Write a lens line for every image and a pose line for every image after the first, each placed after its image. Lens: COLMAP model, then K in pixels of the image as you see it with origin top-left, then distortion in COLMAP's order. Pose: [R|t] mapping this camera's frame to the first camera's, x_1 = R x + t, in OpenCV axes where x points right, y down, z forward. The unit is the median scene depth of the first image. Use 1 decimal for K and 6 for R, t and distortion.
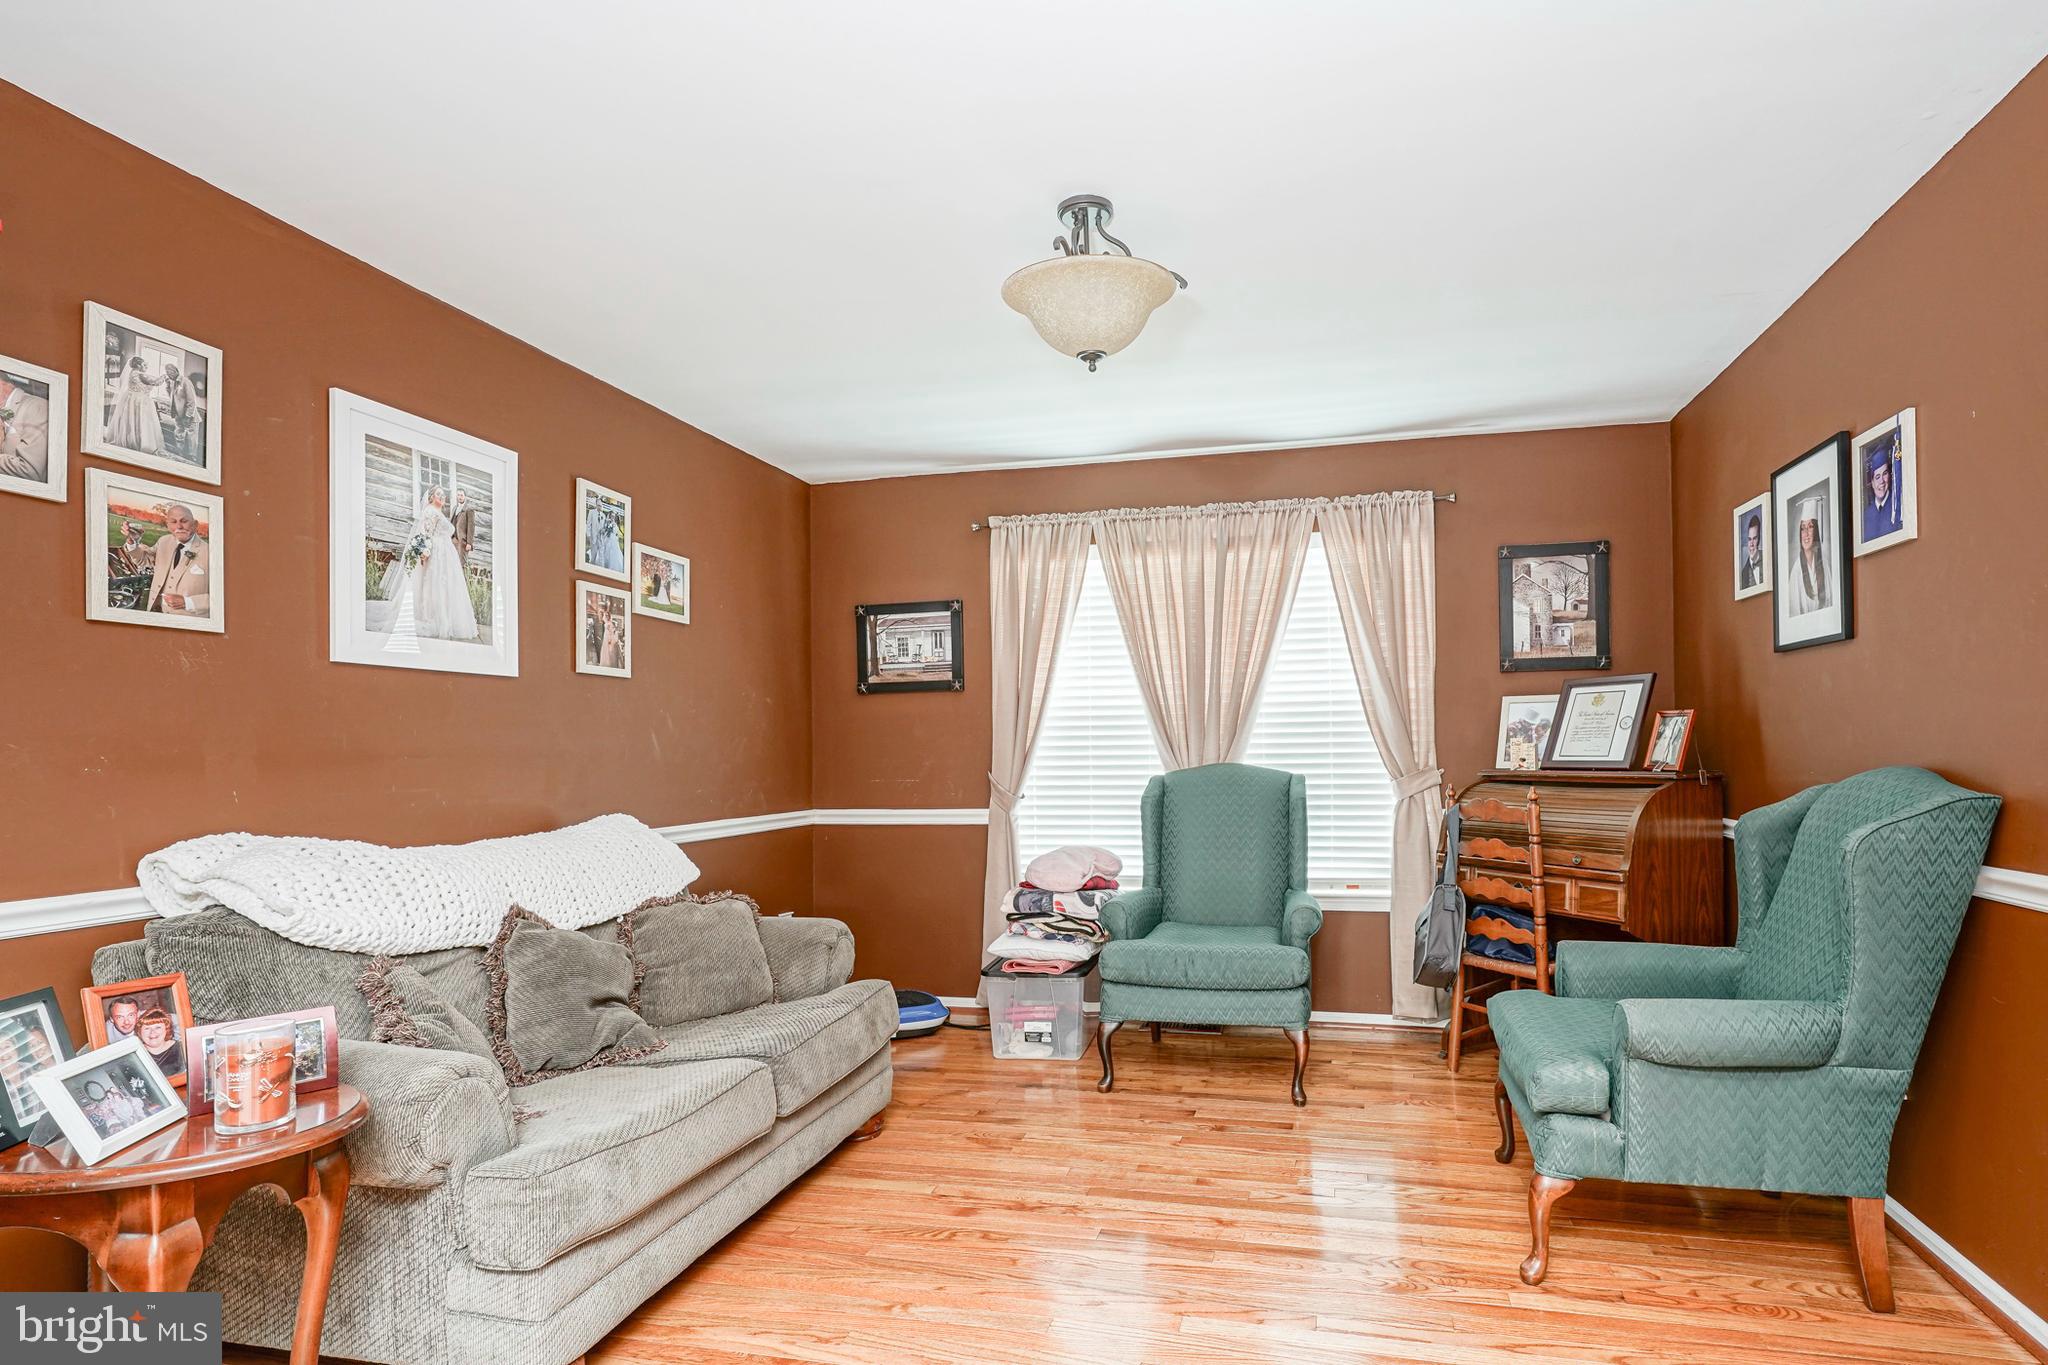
lens RADIAL K [[1062.4, 0, 1029.7], [0, 1062.4, 740.3], [0, 0, 1]] dist [-0.012315, 0.001055]
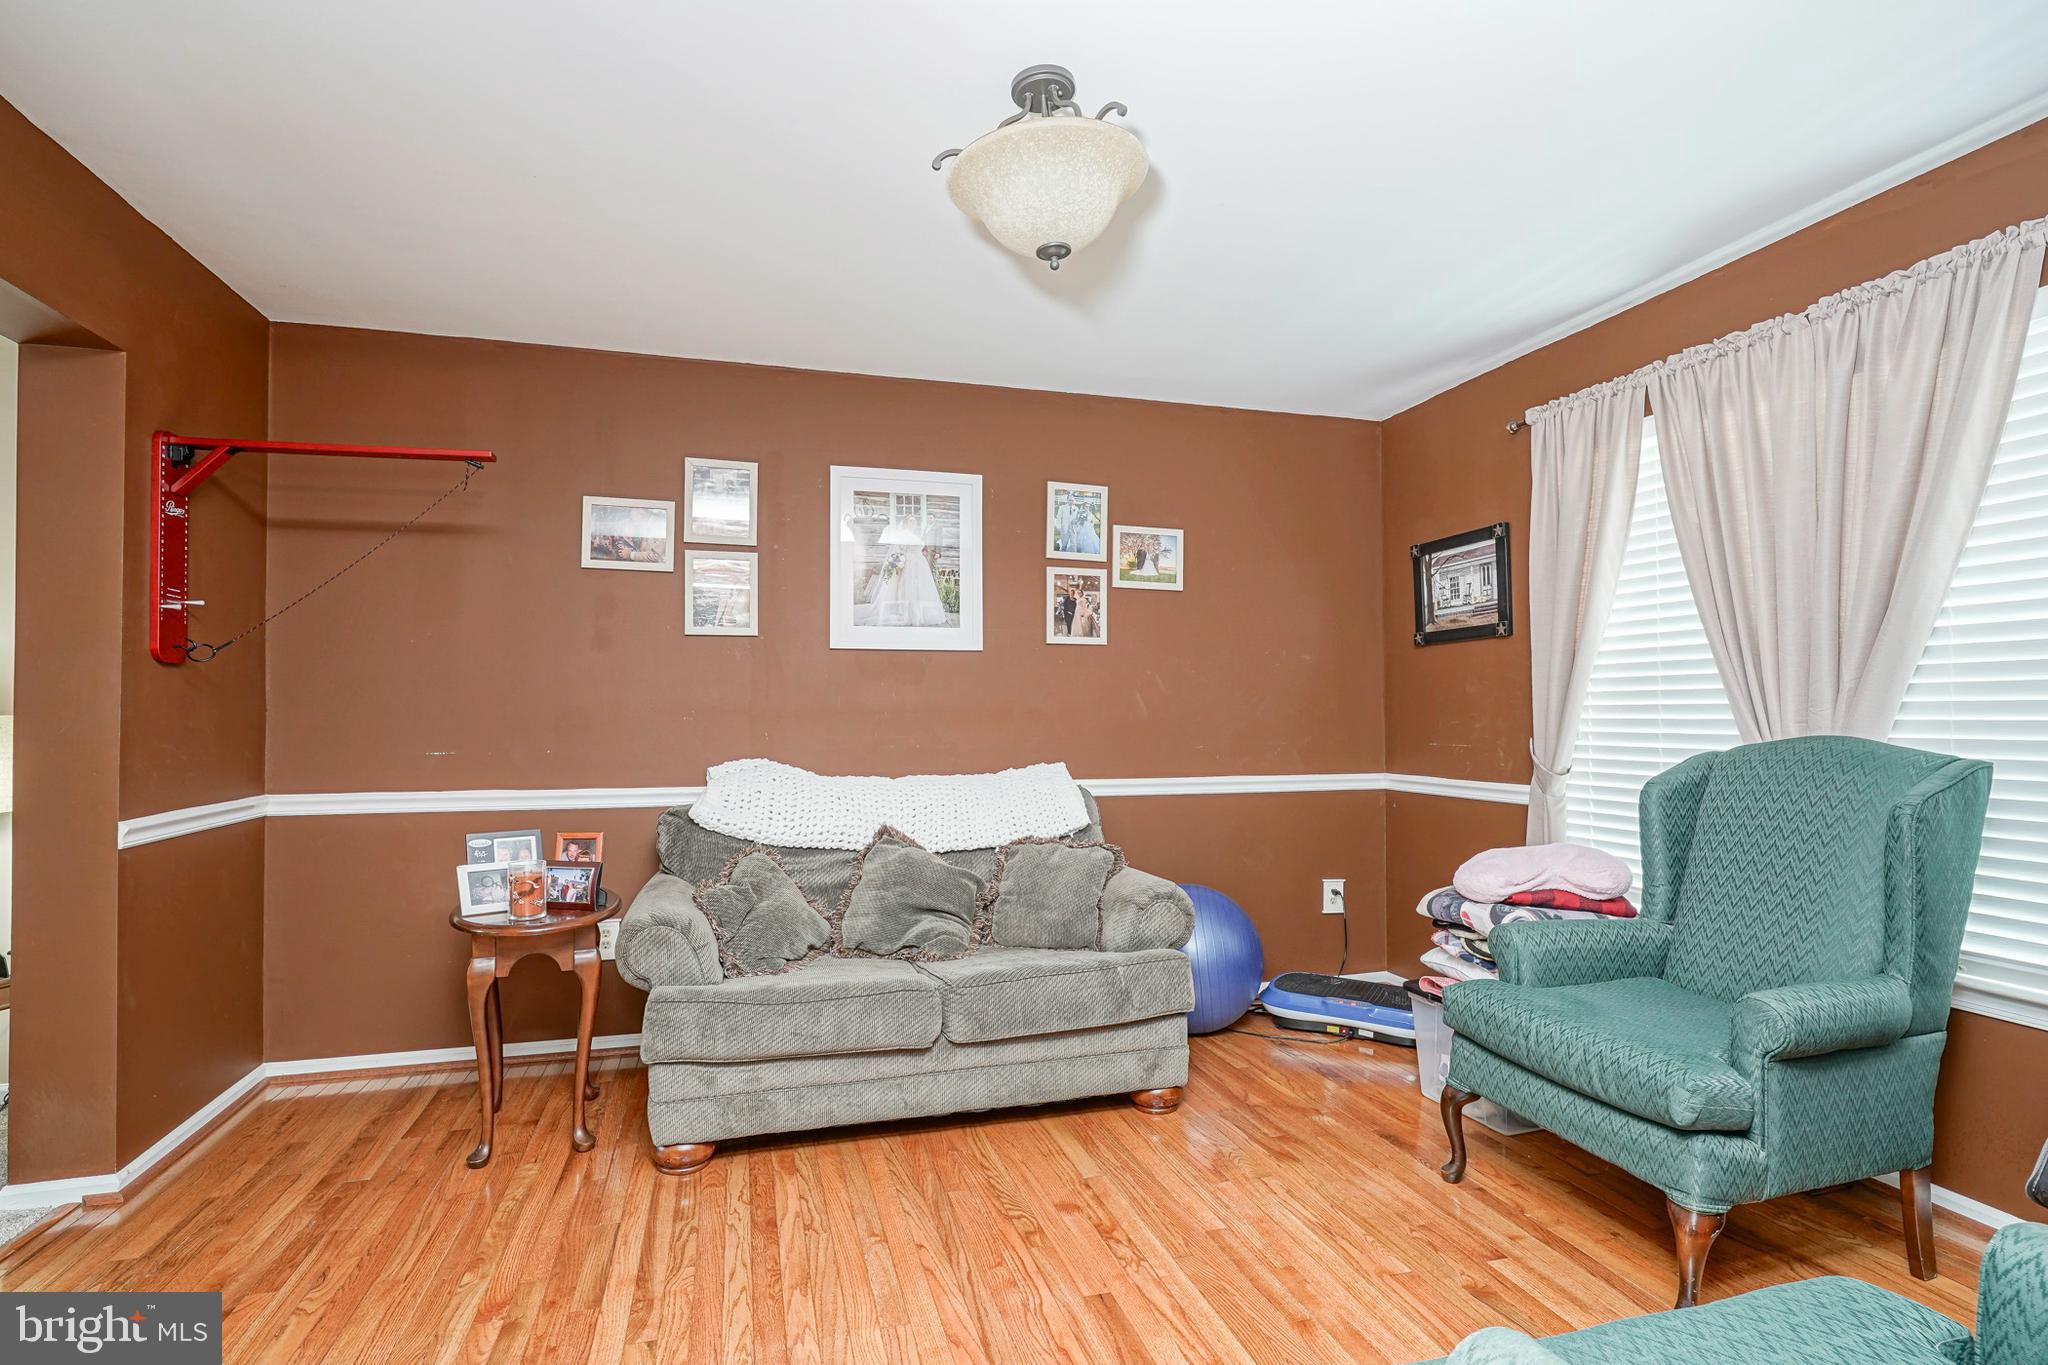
lens RADIAL K [[977.8, 0, 1016.6], [0, 977.8, 692.6], [0, 0, 1]] dist [-0.010588, 0.005976]
pose [[0.494614, -0.006135, -0.869091, 0.497043], [0.005237, 0.999978, -0.004079, -0.003517], [0.869097, -0.002534, 0.494635, 0.400499]]
